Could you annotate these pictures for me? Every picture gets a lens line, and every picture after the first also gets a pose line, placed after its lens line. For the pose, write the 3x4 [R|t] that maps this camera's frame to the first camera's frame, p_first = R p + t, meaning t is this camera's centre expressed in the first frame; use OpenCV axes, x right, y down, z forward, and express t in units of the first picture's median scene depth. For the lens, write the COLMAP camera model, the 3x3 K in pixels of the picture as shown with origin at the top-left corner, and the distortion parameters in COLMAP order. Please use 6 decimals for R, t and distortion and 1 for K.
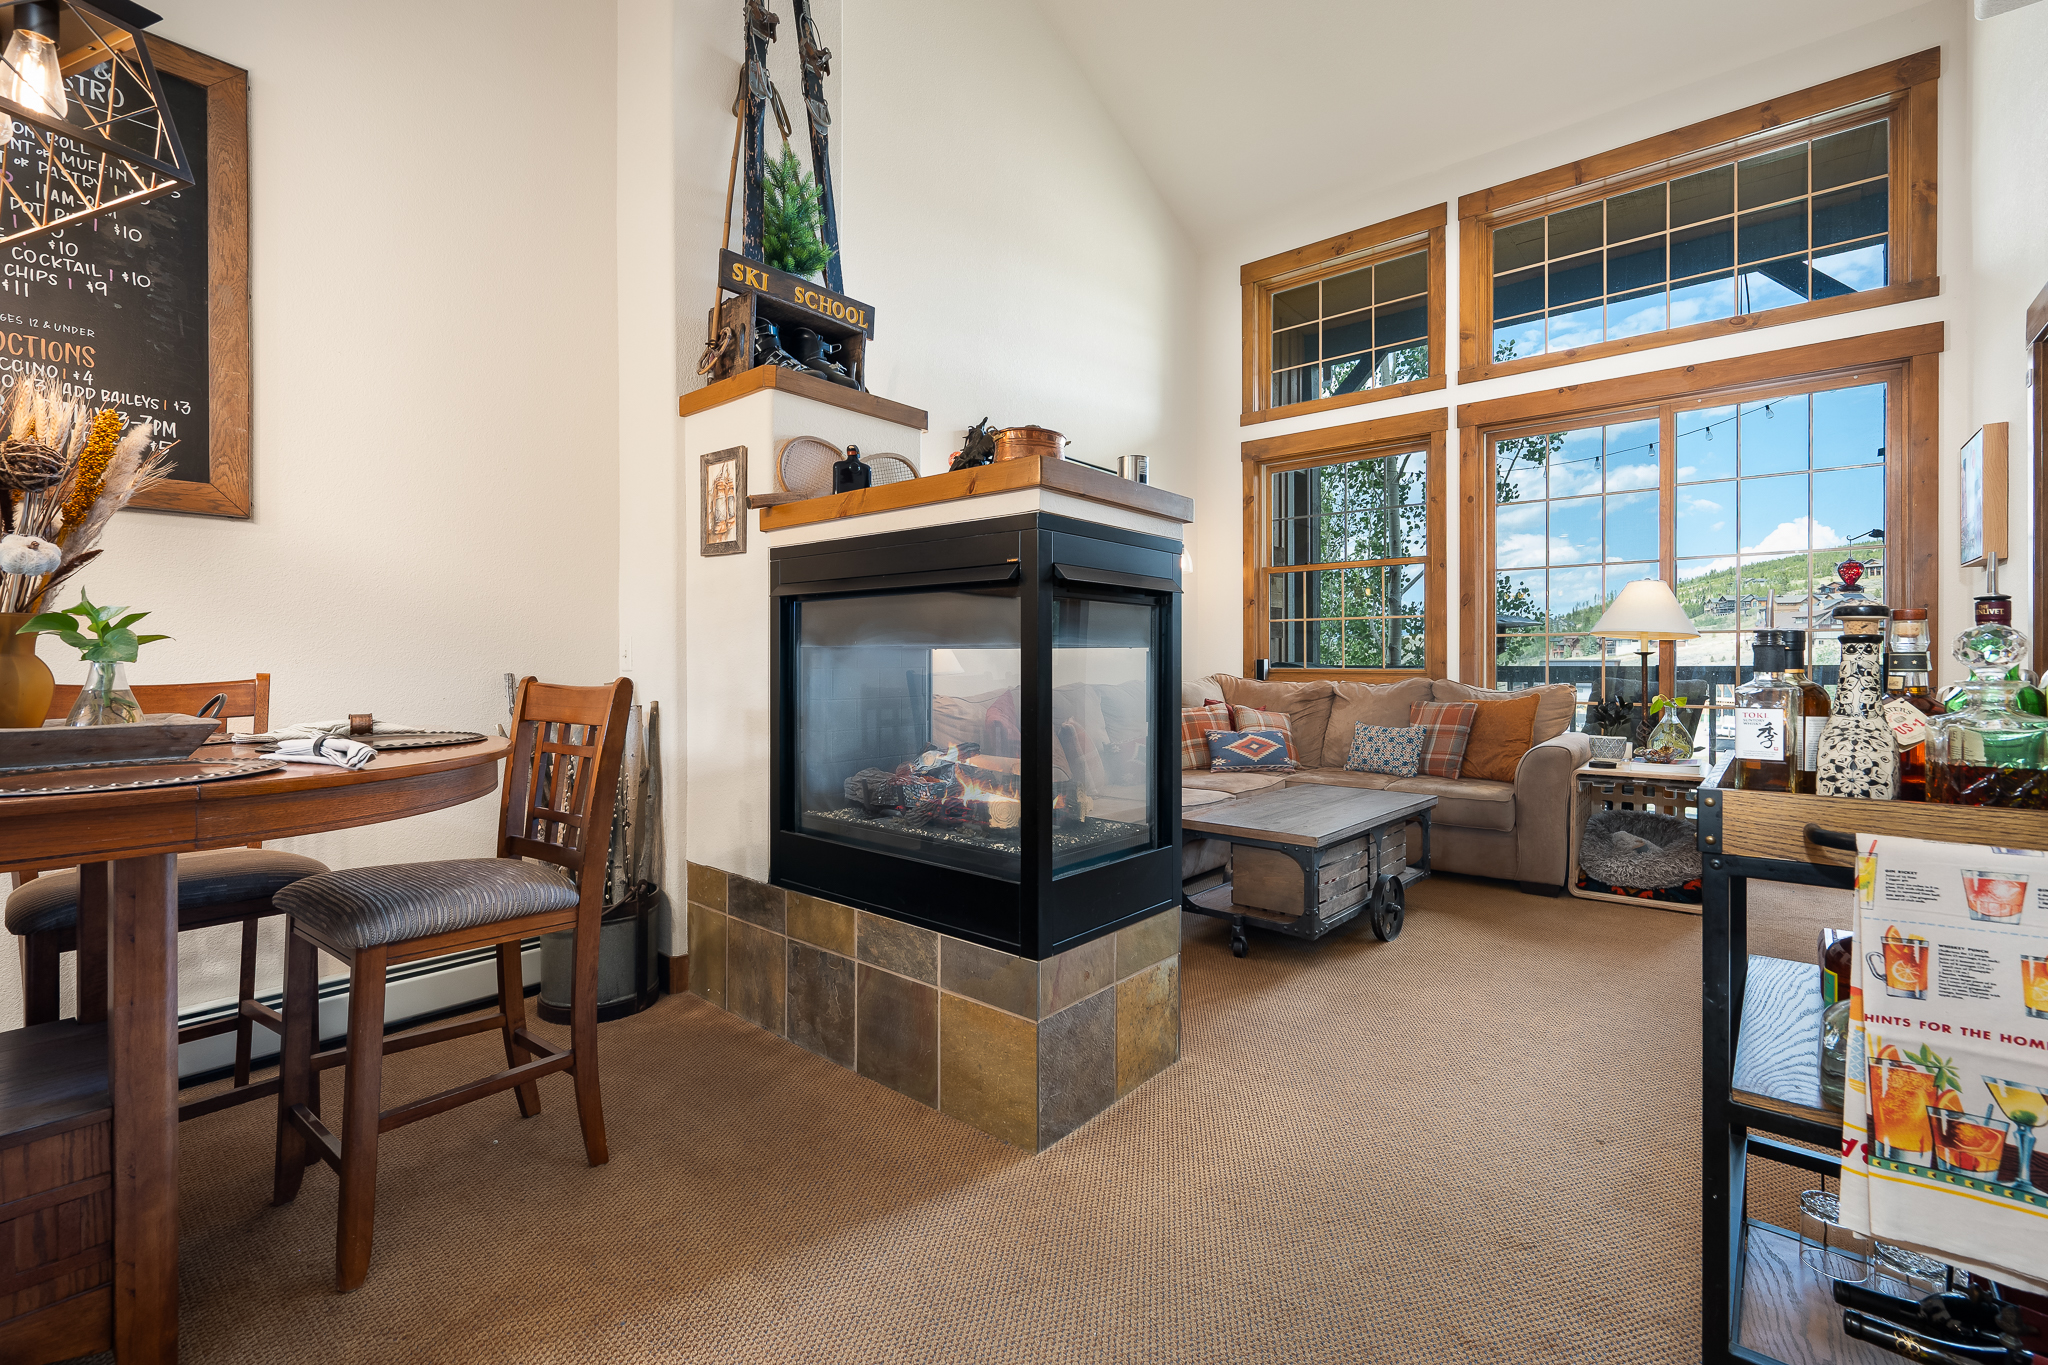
lens RADIAL K [[902.0, 0, 1054.1], [0, 902.0, 669.4], [0, 0, 1]] dist [-0.003537, -0.000390]
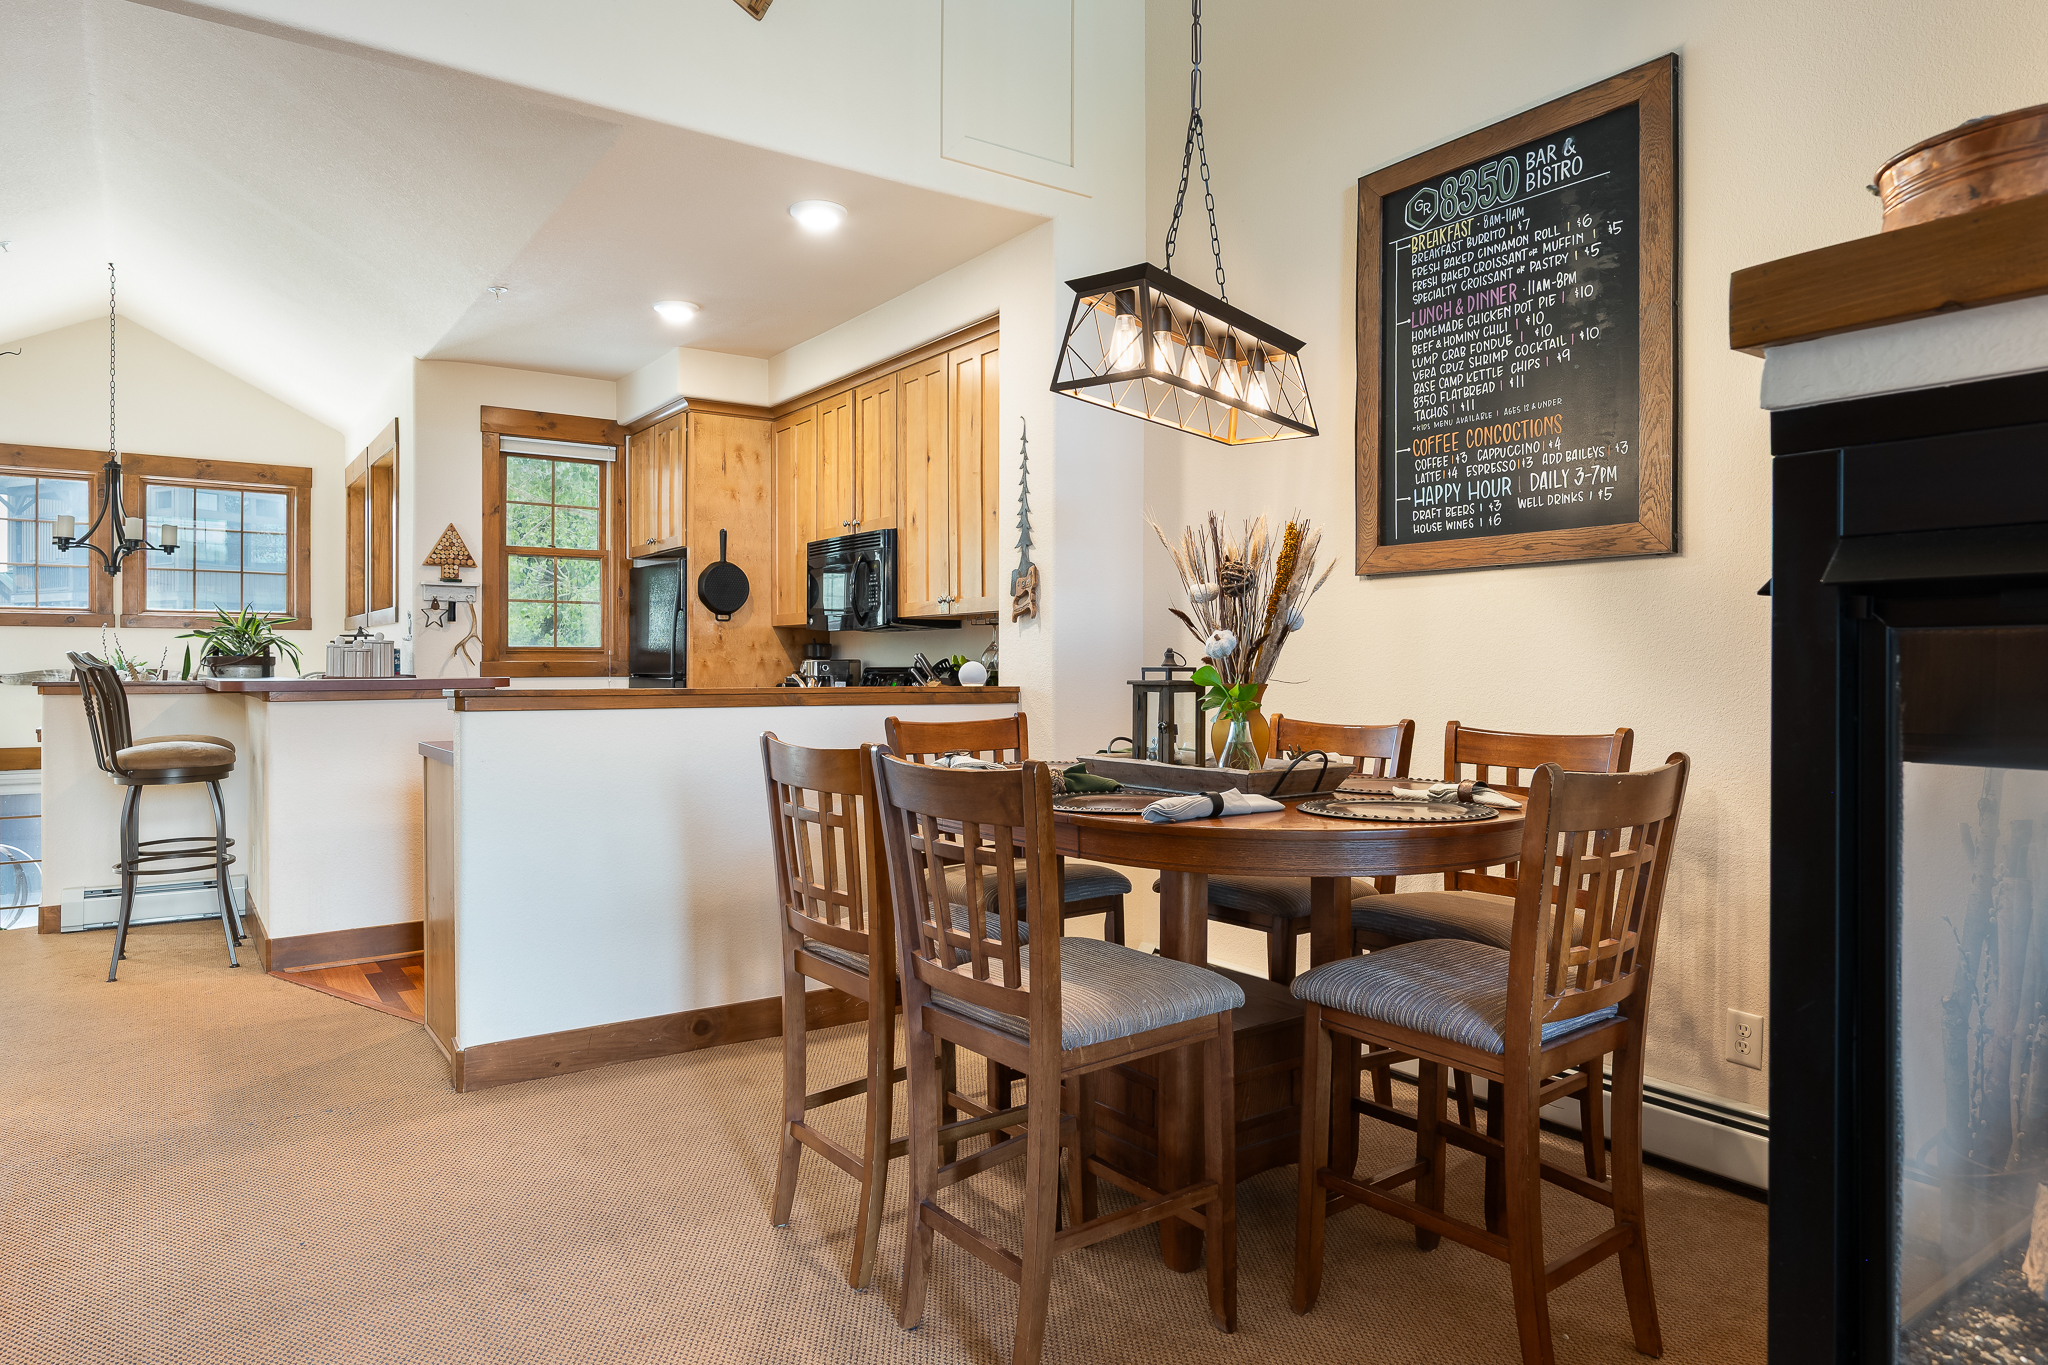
lens RADIAL K [[1238.7, 0, 1012.2], [0, 1238.7, 672.7], [0, 0, 1]] dist [-0.007816, 0.002223]
pose [[-0.291767, 0.007905, -0.956457, 0.371152], [-0.005692, 0.999934, 0.010001, -0.044960], [0.956472, 0.008363, -0.291703, 0.574791]]
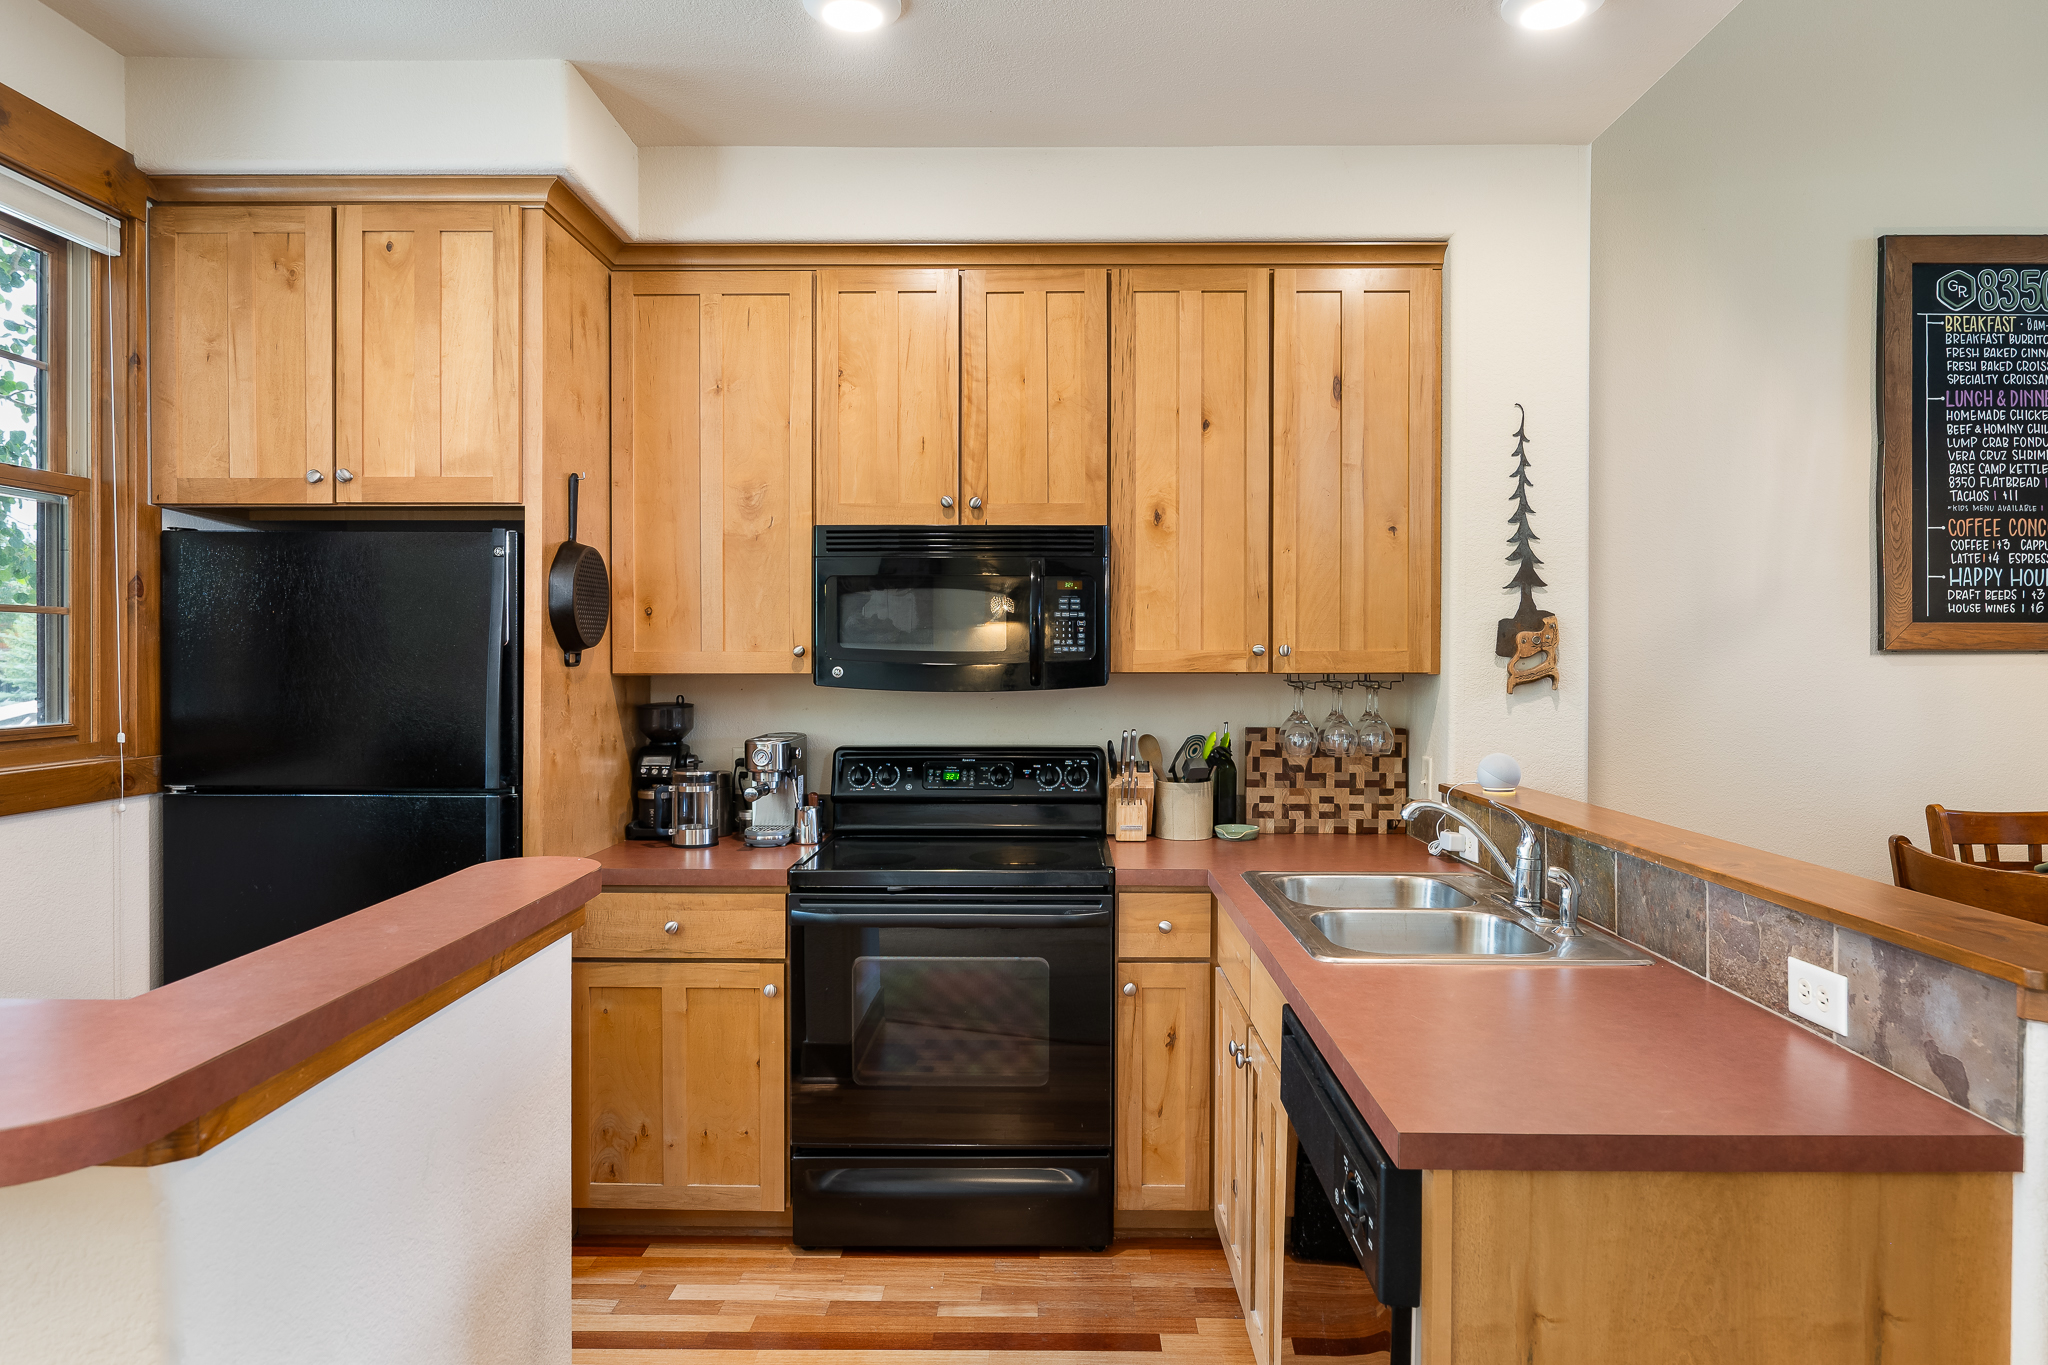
lens RADIAL K [[1238.7, 0, 1047.2], [0, 1238.7, 670.2], [0, 0, 1]] dist [-0.007816, 0.002223]
pose [[0.611852, 0.011871, -0.790884, -0.450515], [-0.007539, 0.999929, 0.009177, -0.116011], [0.790937, 0.000348, 0.611898, -0.786144]]
